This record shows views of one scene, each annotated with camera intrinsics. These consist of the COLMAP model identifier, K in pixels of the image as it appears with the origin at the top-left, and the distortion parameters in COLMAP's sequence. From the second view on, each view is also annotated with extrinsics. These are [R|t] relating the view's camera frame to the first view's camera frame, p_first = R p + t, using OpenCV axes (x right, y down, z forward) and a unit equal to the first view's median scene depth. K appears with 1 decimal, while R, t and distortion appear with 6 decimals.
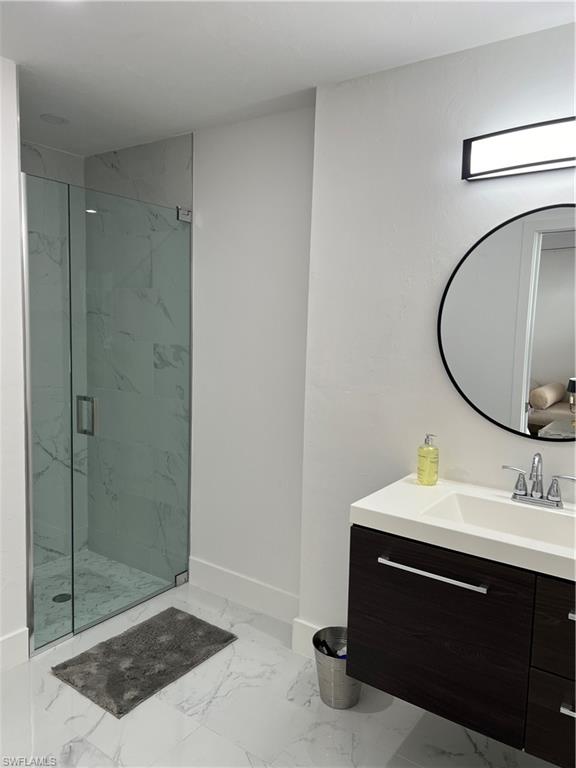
lens RADIAL K [[580.5, 0, 286.1], [0, 580.5, 376.6], [0, 0, 1]] dist [0.047146, -0.040445]
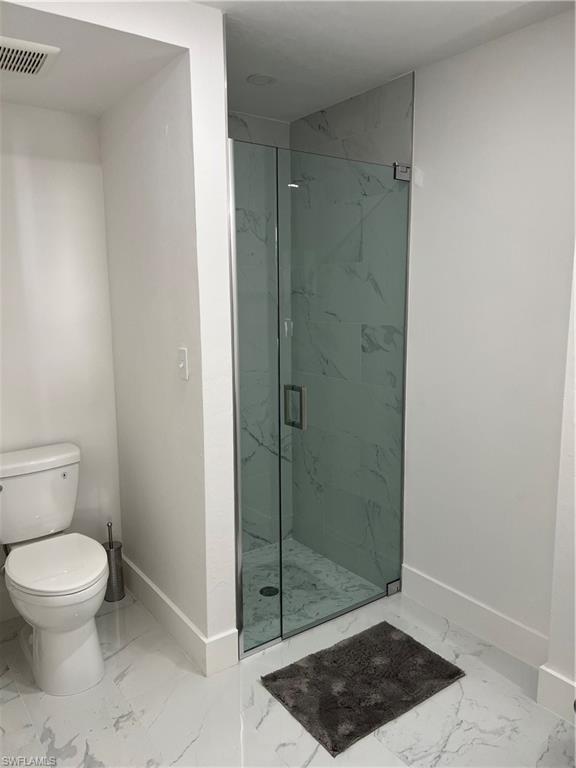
lens RADIAL K [[580.5, 0, 288.6], [0, 580.5, 387.6], [0, 0, 1]] dist [0.047146, -0.040445]
pose [[0.948197, 0.018618, -0.317138, -0.053658], [-0.000461, 0.998361, 0.057232, -0.011803], [0.317683, -0.054121, 0.946651, 0.119099]]
